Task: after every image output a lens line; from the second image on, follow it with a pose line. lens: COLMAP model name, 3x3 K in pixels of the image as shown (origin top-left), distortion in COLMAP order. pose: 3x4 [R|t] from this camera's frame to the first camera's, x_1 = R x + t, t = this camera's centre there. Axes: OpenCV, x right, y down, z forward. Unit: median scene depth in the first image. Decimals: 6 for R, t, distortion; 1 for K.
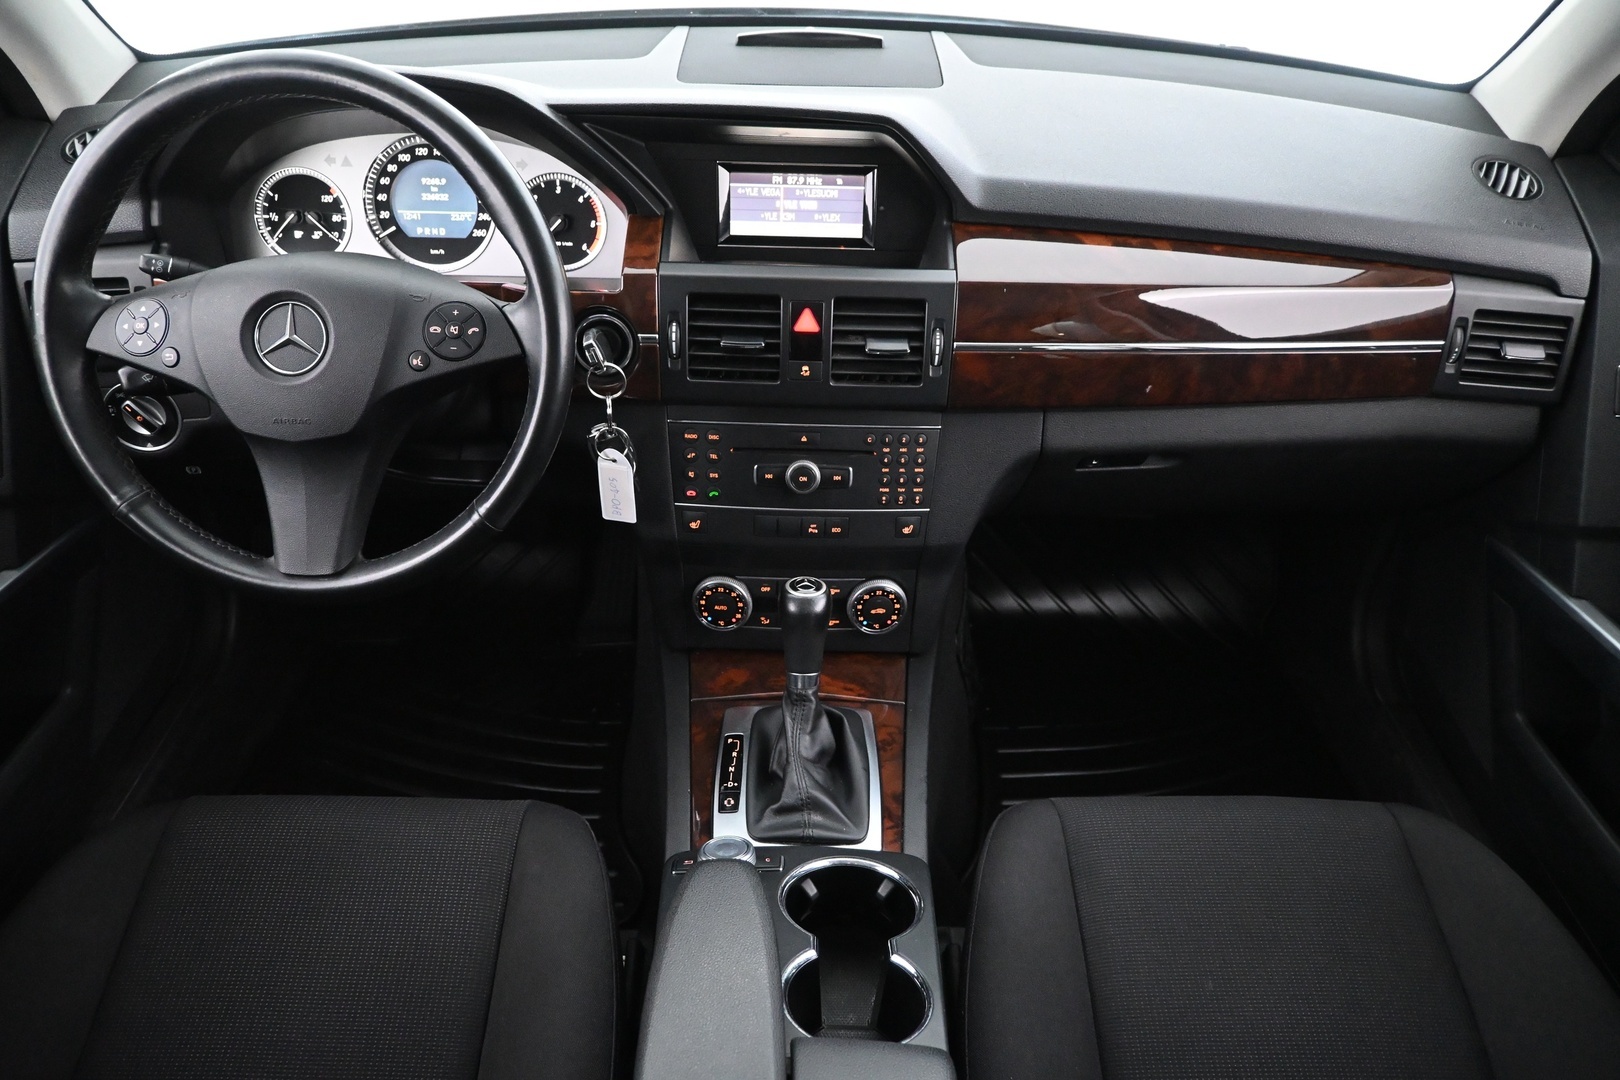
lens RADIAL K [[1088.5, 0, 810.0], [0, 1088.5, 540.0], [0, 0, 1]] dist [-0.007175, 0.002082]
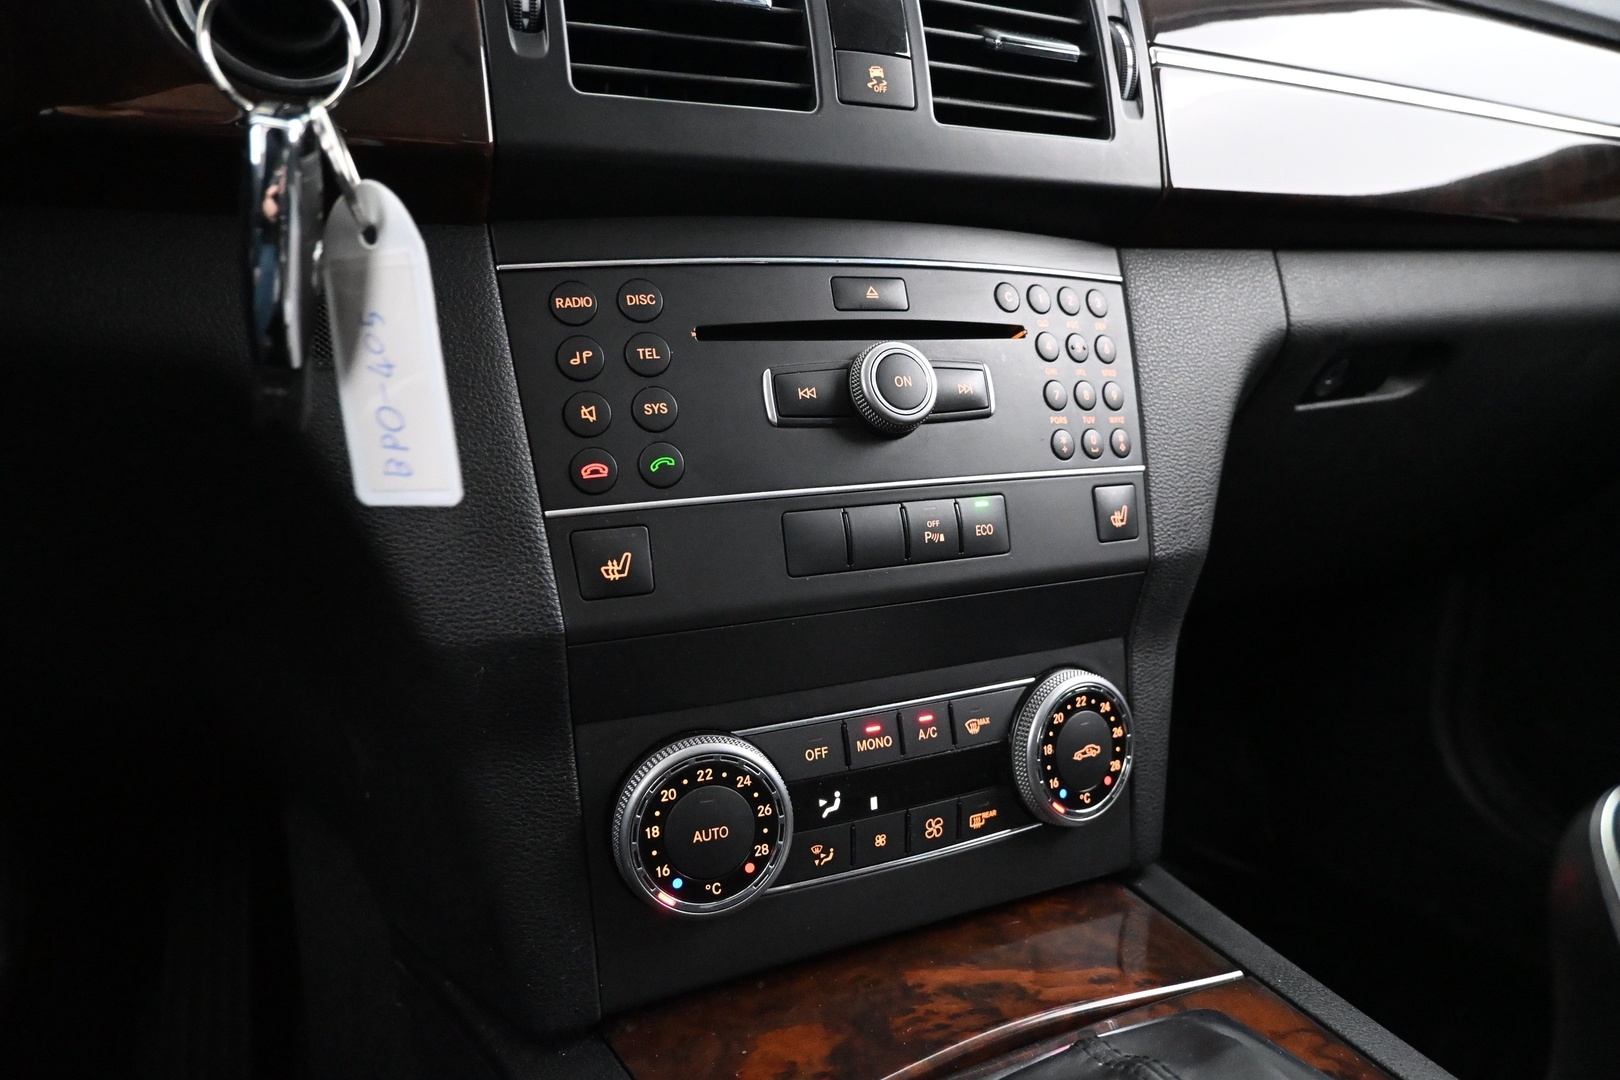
lens RADIAL K [[1088.5, 0, 810.0], [0, 1088.5, 540.0], [0, 0, 1]] dist [-0.007175, 0.002082]
pose [[0.894077, -0.113723, 0.433236, -0.198830], [0.277657, 0.899693, -0.336838, 0.107251], [-0.351473, 0.421450, 0.835971, 0.716154]]
